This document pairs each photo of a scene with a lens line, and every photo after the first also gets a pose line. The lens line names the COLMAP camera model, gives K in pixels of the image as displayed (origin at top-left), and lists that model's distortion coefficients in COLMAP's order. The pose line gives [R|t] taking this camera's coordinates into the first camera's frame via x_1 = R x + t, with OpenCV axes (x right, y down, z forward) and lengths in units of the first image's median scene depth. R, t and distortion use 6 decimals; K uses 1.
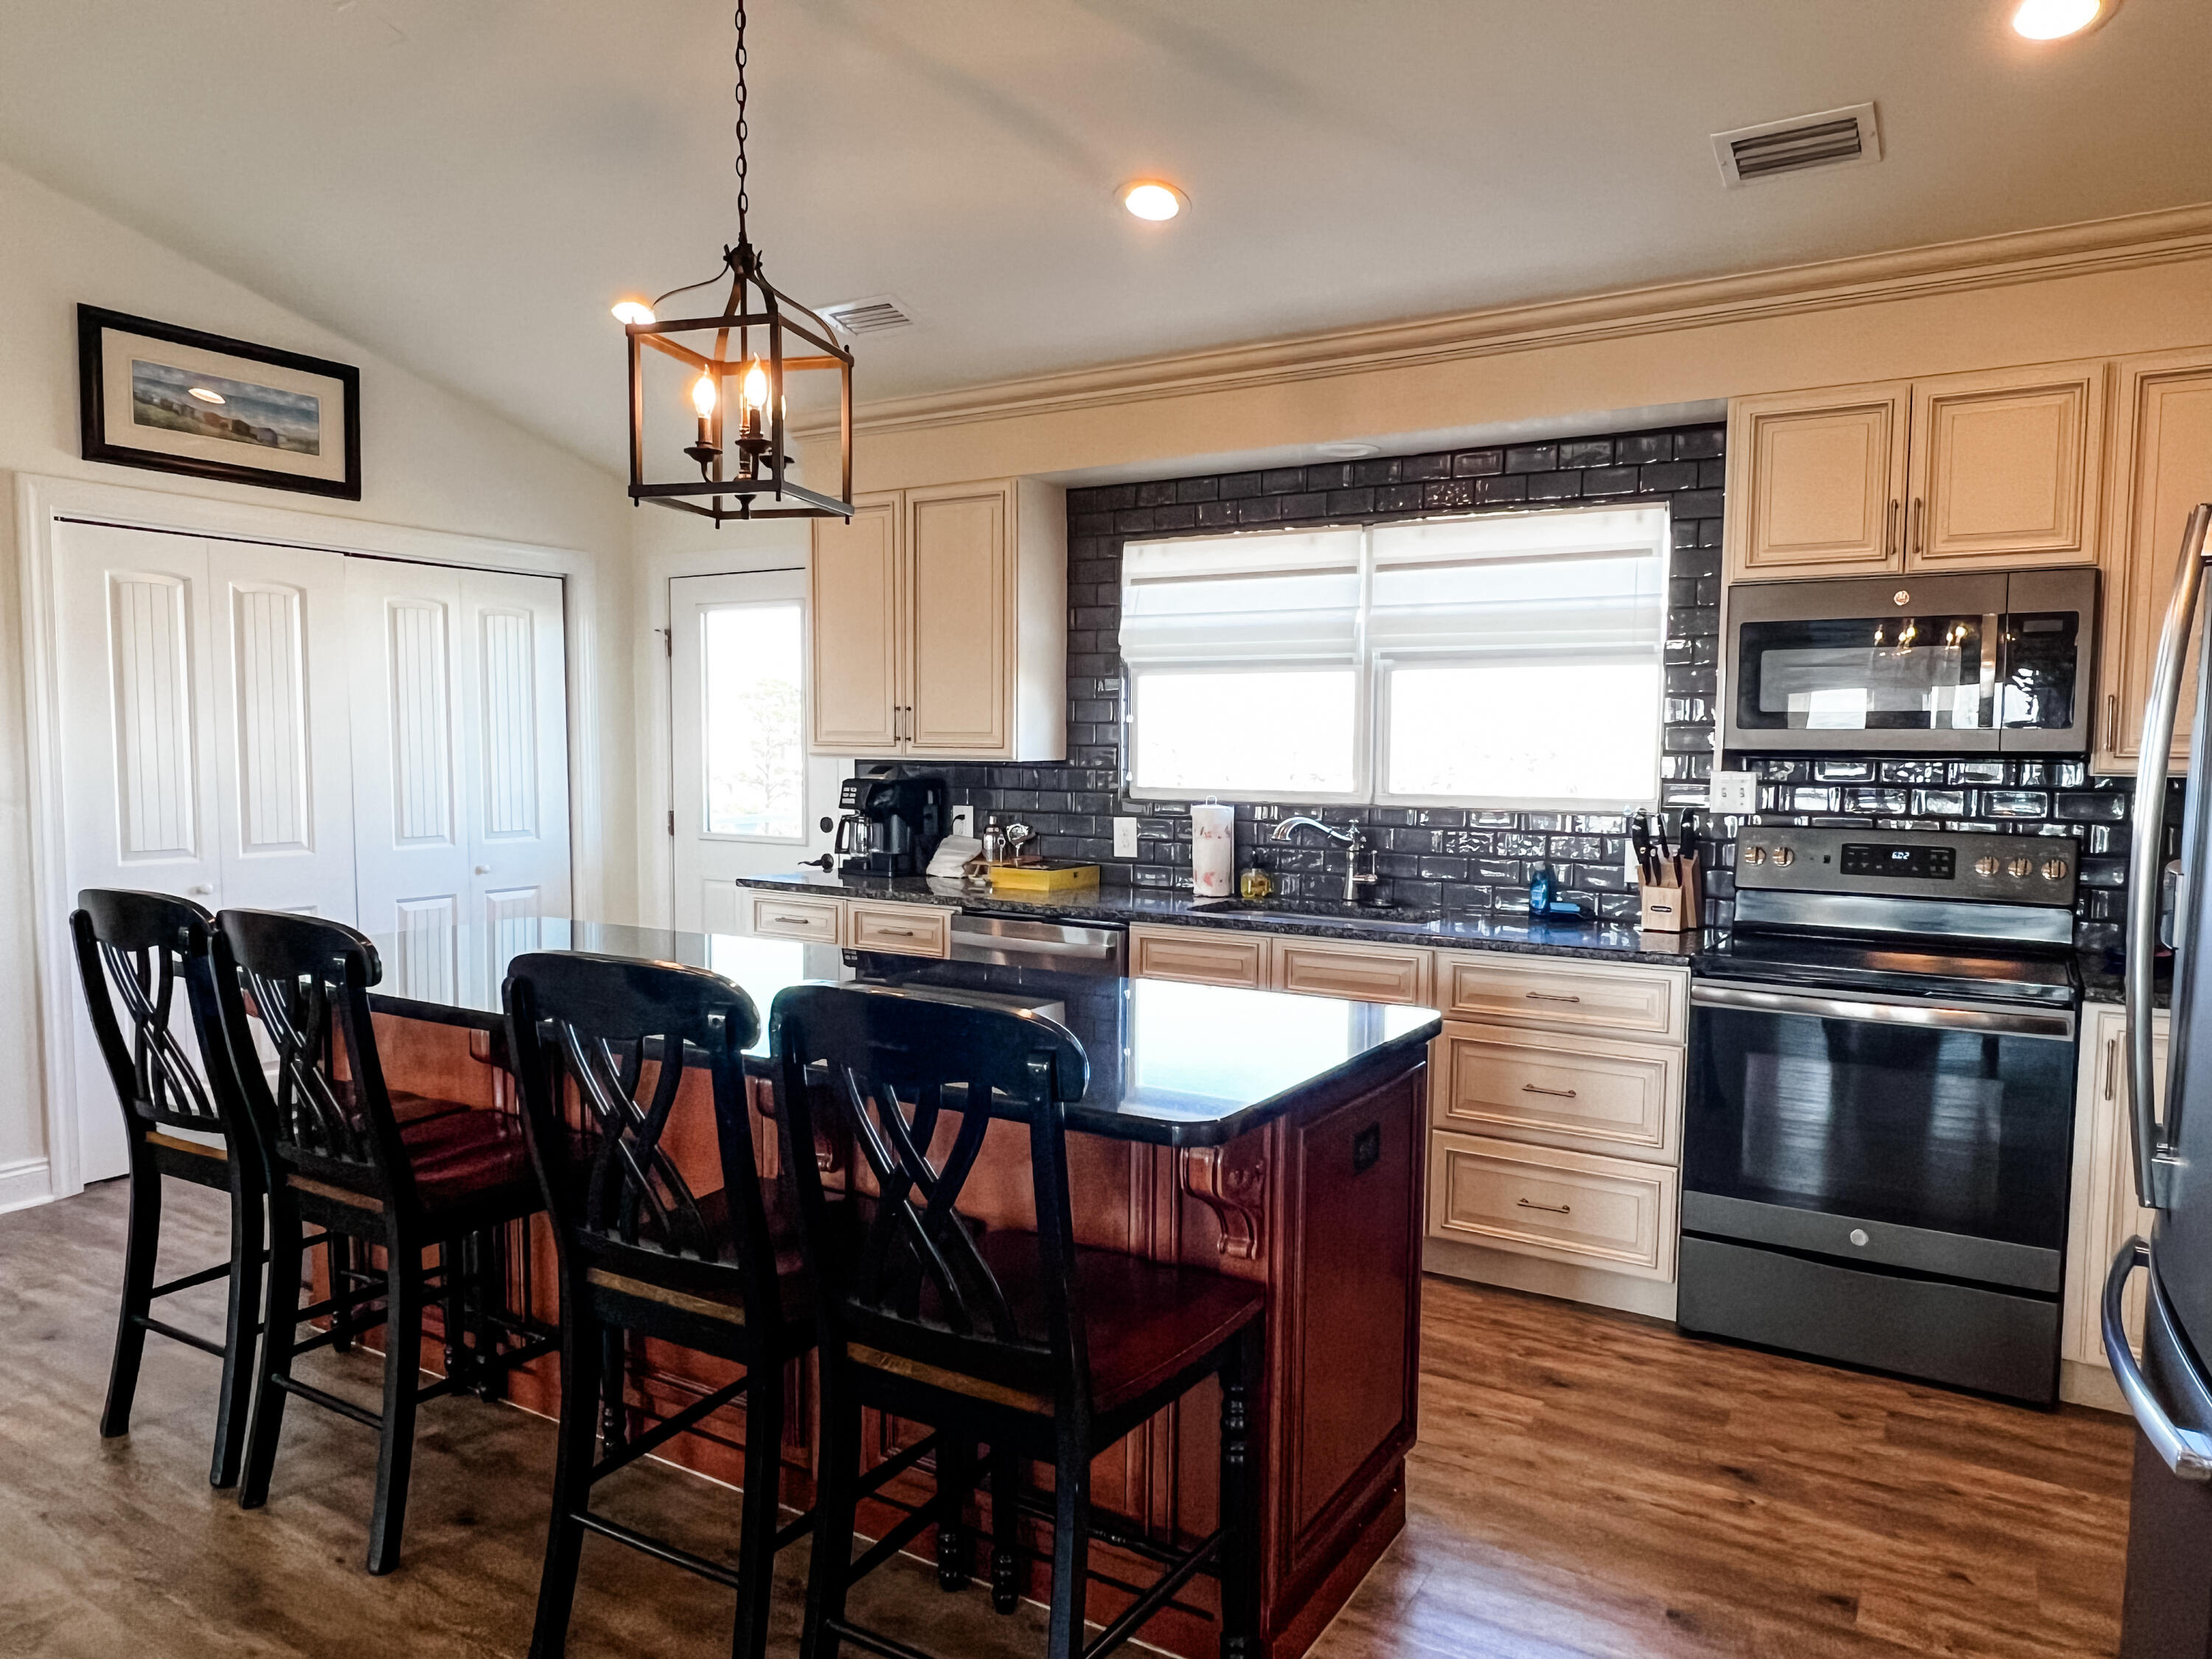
lens RADIAL K [[1412.6, 0, 1106.3], [0, 1412.6, 849.0], [0, 0, 1]] dist [0.000927, -0.004093]
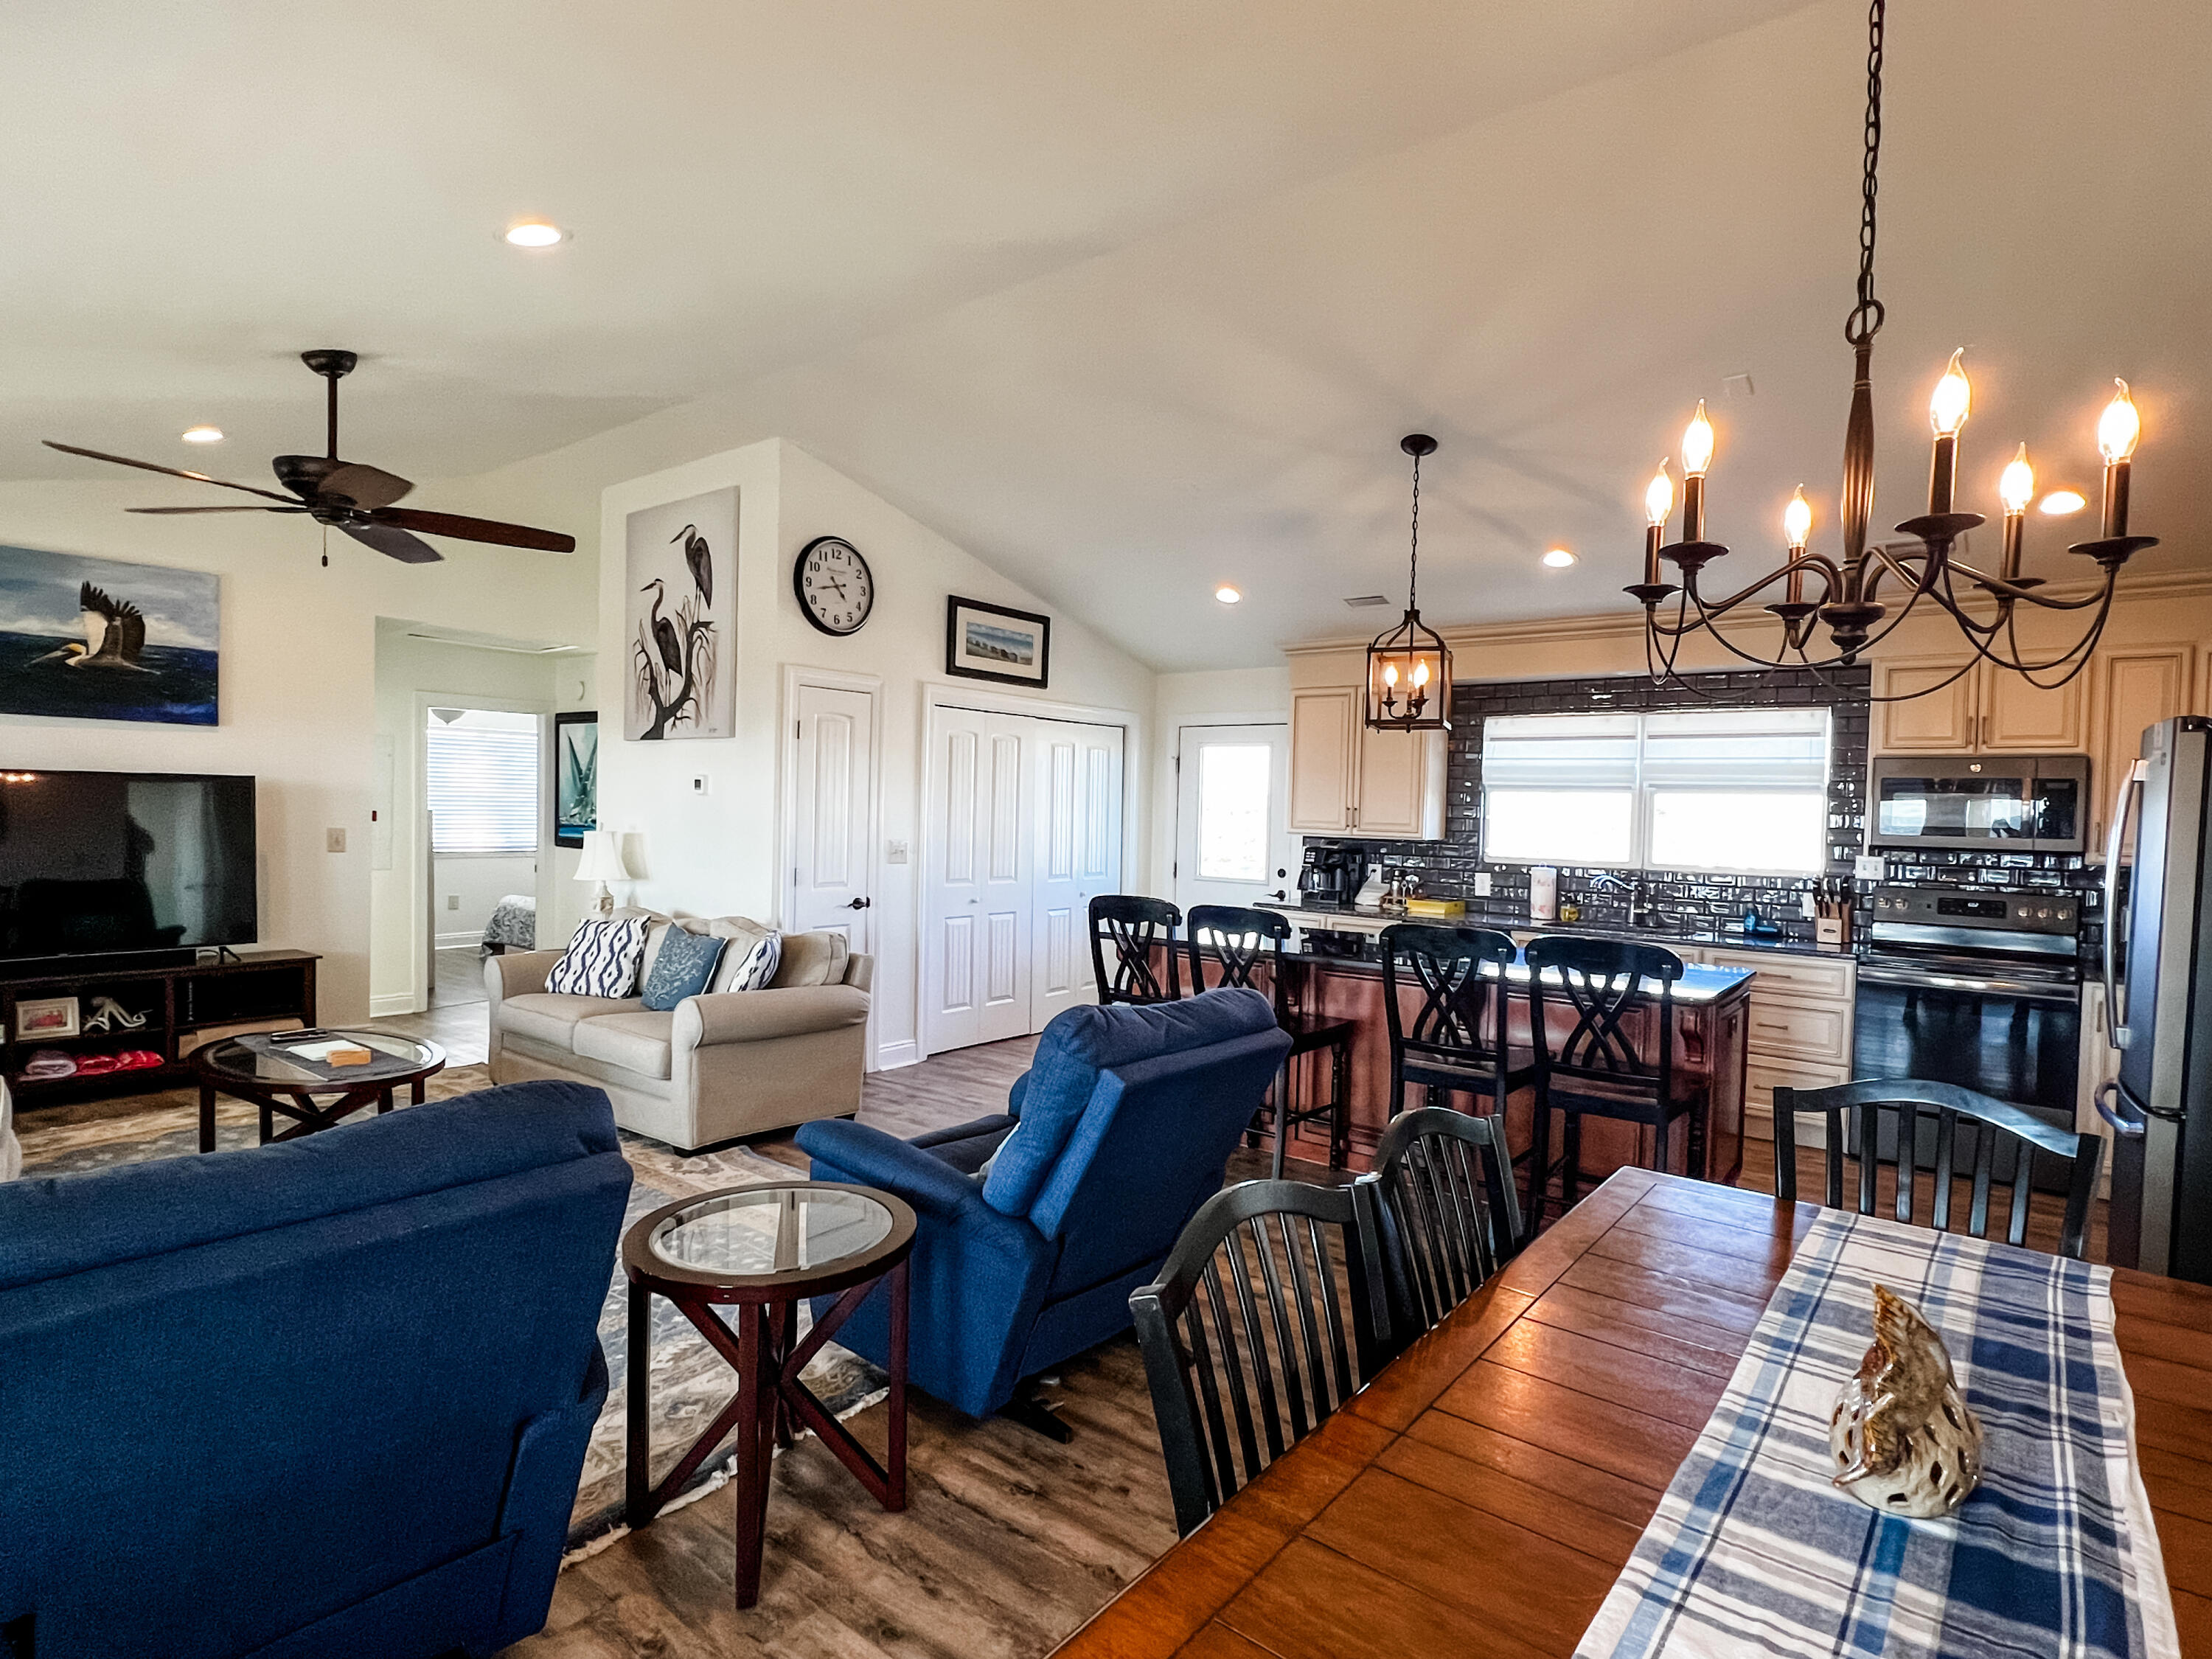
lens RADIAL K [[1118.6, 0, 1112.9], [0, 1118.6, 837.8], [0, 0, 1]] dist [0.001144, 0.000297]
pose [[0.993887, 0.020055, -0.108566, -0.339960], [-0.025455, 0.998495, -0.048585, 0.014781], [0.107429, 0.051052, 0.992901, -0.492251]]
